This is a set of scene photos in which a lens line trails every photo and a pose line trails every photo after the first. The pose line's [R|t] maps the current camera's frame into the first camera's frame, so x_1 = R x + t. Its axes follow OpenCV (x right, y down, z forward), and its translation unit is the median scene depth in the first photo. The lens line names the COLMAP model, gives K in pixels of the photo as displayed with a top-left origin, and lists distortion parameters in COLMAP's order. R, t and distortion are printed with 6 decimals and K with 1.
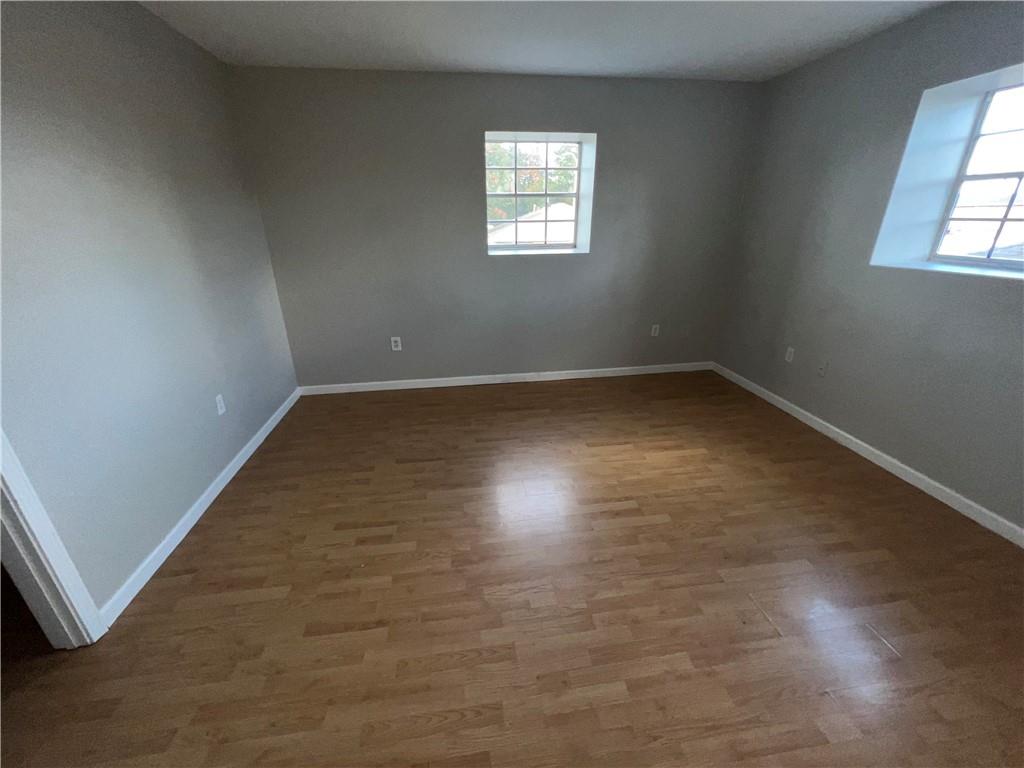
lens RADIAL K [[408.6, 0, 511.4], [0, 408.6, 381.5], [0, 0, 1]] dist [-0.002058, -0.000279]
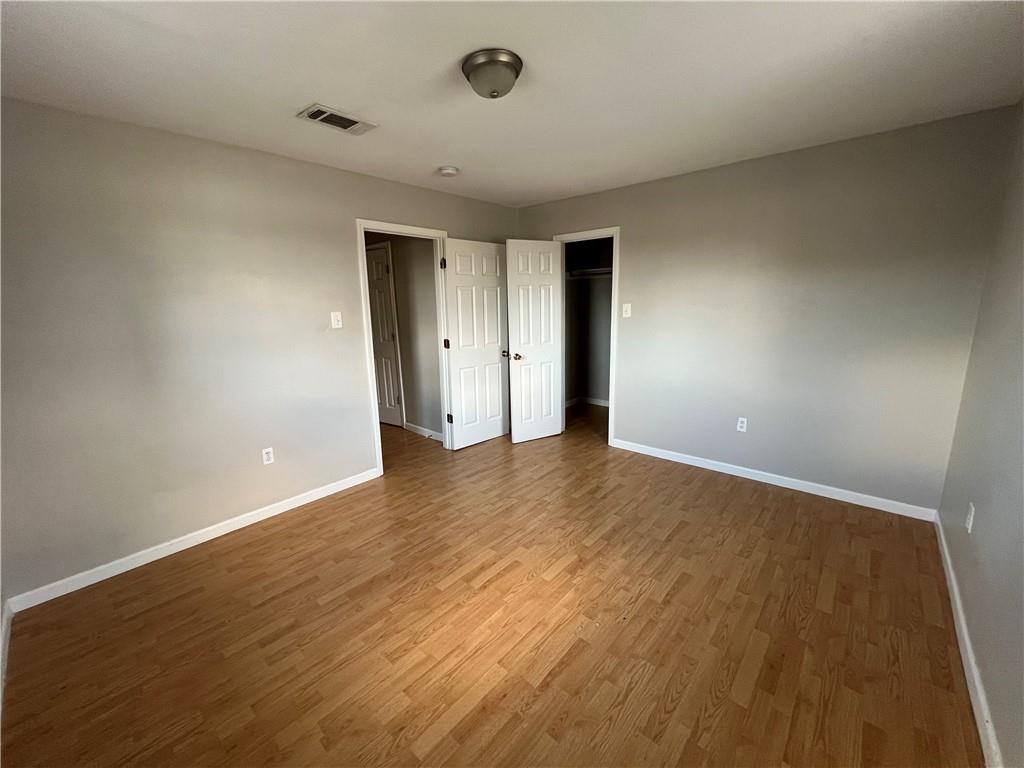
lens RADIAL K [[408.6, 0, 511.4], [0, 408.6, 381.5], [0, 0, 1]] dist [-0.002058, -0.000279]
pose [[-0.757538, 0.160963, -0.632635, 0.704998], [-0.210044, 0.857483, 0.469685, -0.543882], [0.618076, 0.488686, -0.615766, 1.289518]]
